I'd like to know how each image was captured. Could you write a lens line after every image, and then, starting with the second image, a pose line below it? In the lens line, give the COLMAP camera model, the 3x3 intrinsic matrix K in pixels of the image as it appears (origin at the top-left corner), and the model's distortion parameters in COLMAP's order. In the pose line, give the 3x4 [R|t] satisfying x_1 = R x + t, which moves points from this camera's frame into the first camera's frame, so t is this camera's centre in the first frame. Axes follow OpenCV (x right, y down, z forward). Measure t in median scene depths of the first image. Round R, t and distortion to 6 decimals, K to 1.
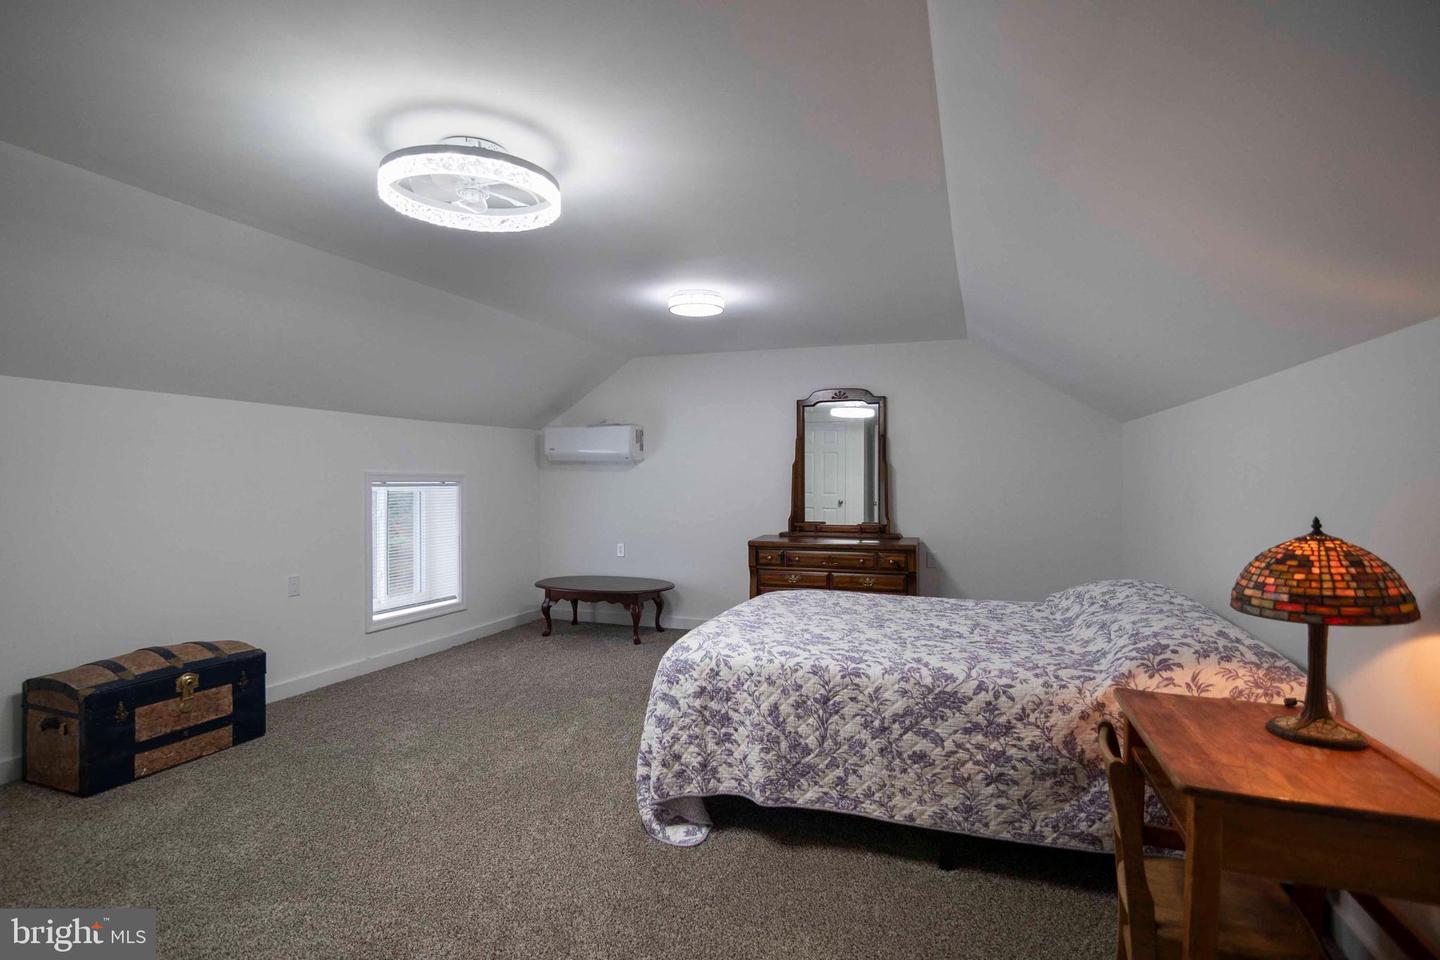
lens RADIAL K [[712.7, 0, 711.7], [0, 712.7, 486.2], [0, 0, 1]] dist [-0.031569, 0.009279]
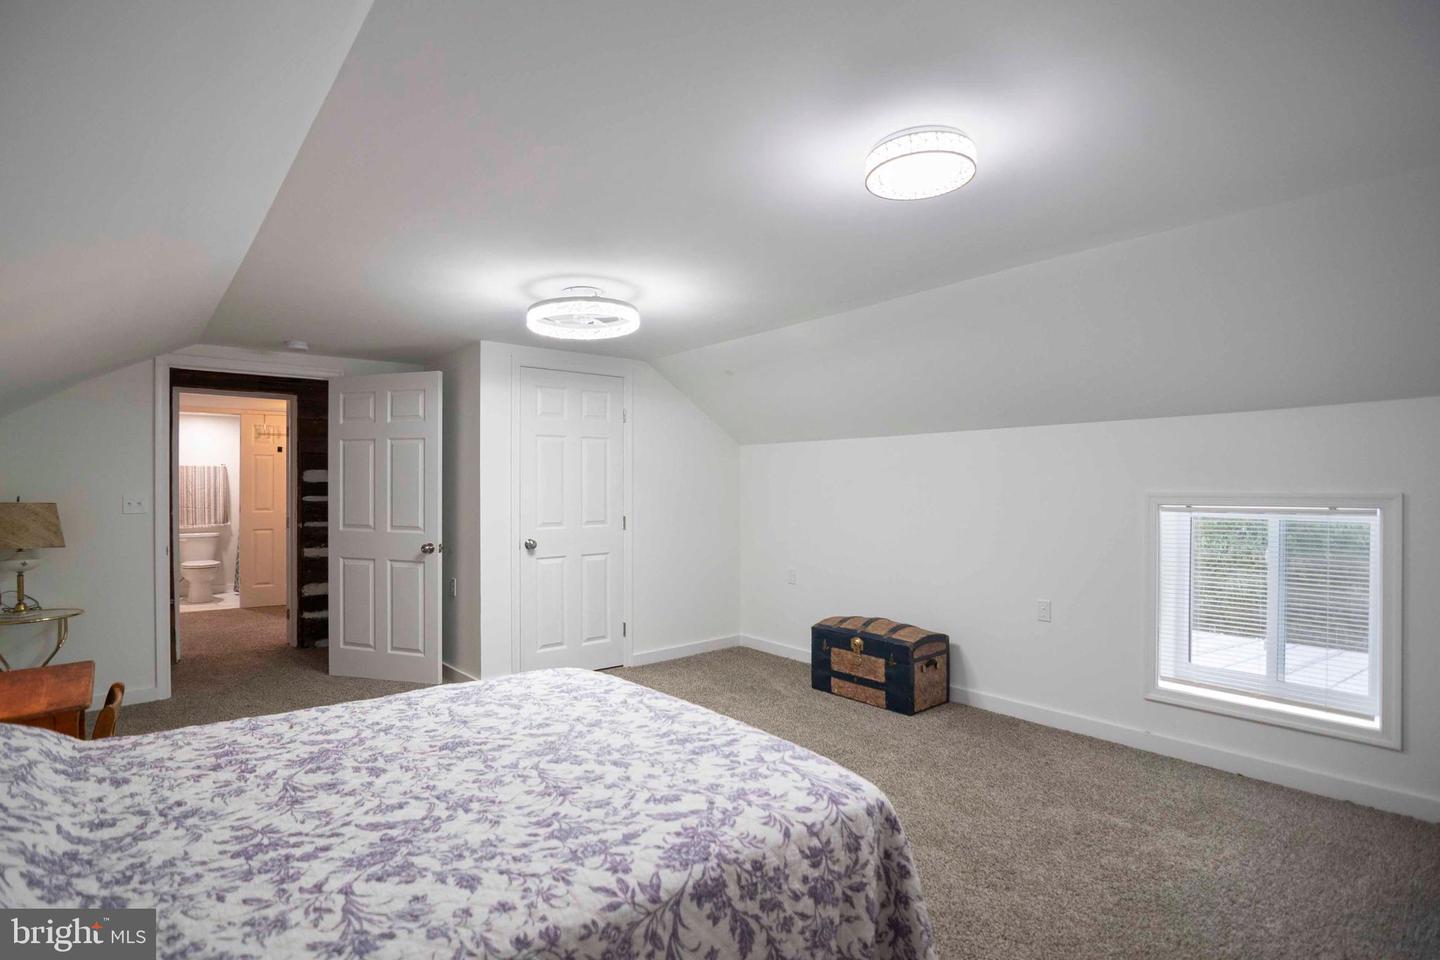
lens RADIAL K [[712.7, 0, 711.7], [0, 712.7, 486.2], [0, 0, 1]] dist [-0.031569, 0.009279]
pose [[-0.478316, -0.006322, -0.878165, 0.631926], [-0.009641, 0.999952, -0.001948, -0.034706], [0.878135, 0.007535, -0.478354, 1.354232]]
